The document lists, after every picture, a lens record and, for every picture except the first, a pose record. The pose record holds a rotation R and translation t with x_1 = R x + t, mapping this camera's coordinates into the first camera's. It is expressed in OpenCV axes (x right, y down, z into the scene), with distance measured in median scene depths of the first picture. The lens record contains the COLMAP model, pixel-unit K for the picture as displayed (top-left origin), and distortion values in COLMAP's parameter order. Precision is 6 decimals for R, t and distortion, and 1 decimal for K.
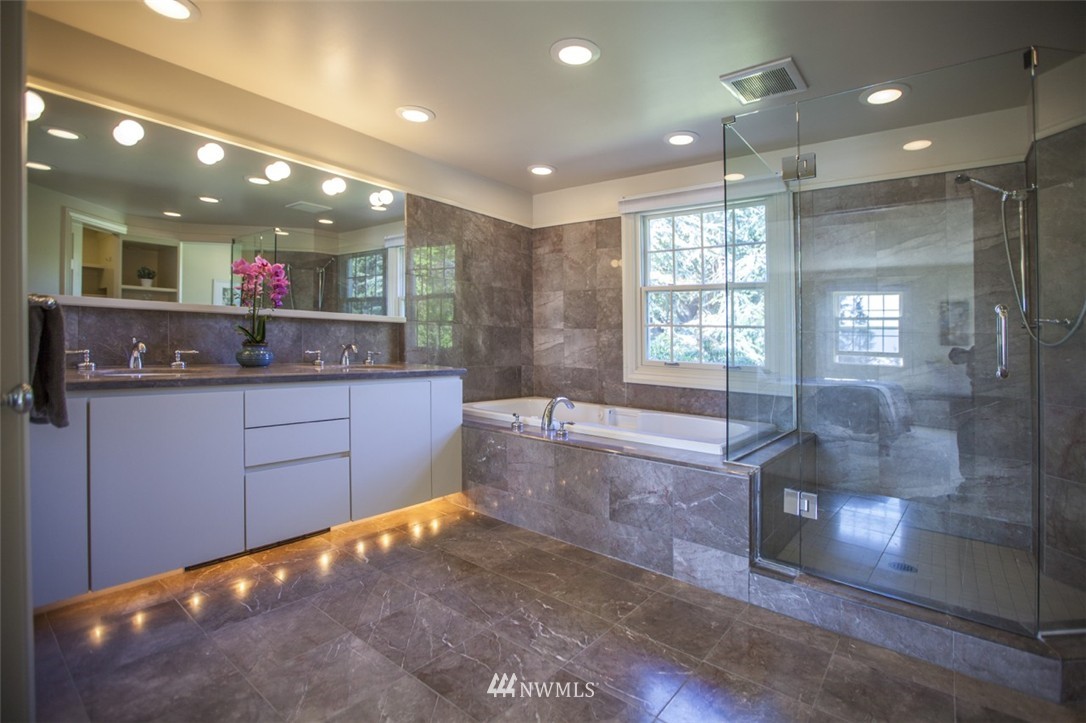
lens RADIAL K [[517.4, 0, 550.2], [0, 517.4, 340.0], [0, 0, 1]] dist [-0.065918, 0.024125]
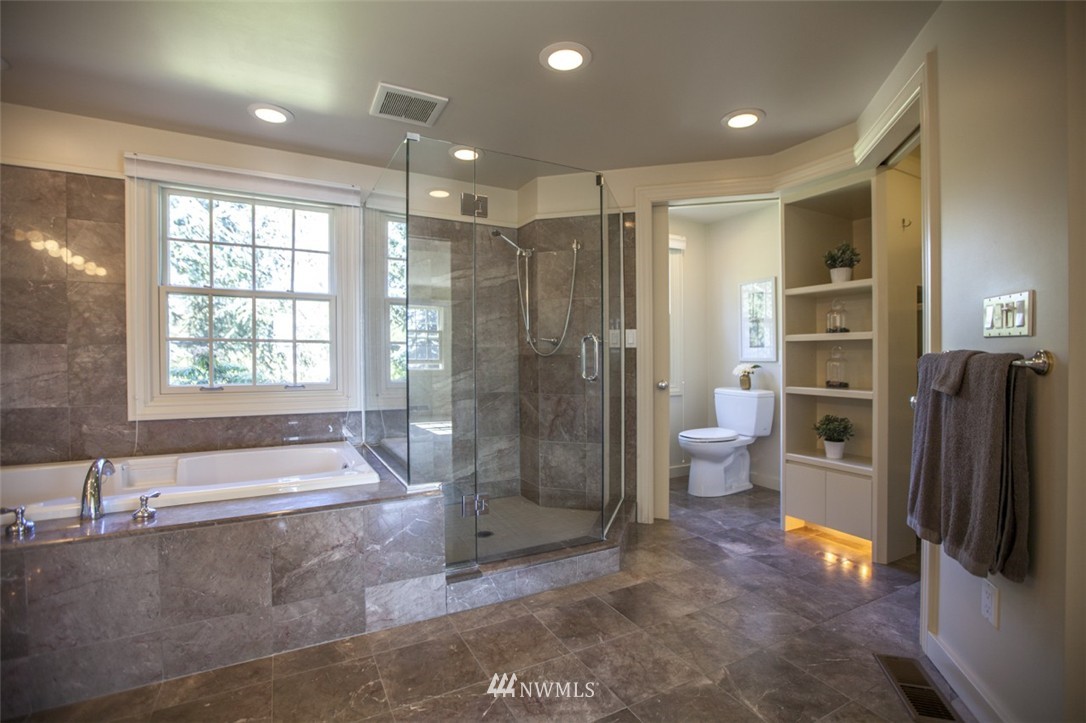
lens RADIAL K [[517.4, 0, 550.2], [0, 517.4, 340.0], [0, 0, 1]] dist [-0.065918, 0.024125]
pose [[0.364674, -0.004881, 0.931123, -0.418043], [0.008238, 0.999964, 0.002016, -0.035509], [-0.931099, 0.006935, 0.364701, 0.355741]]
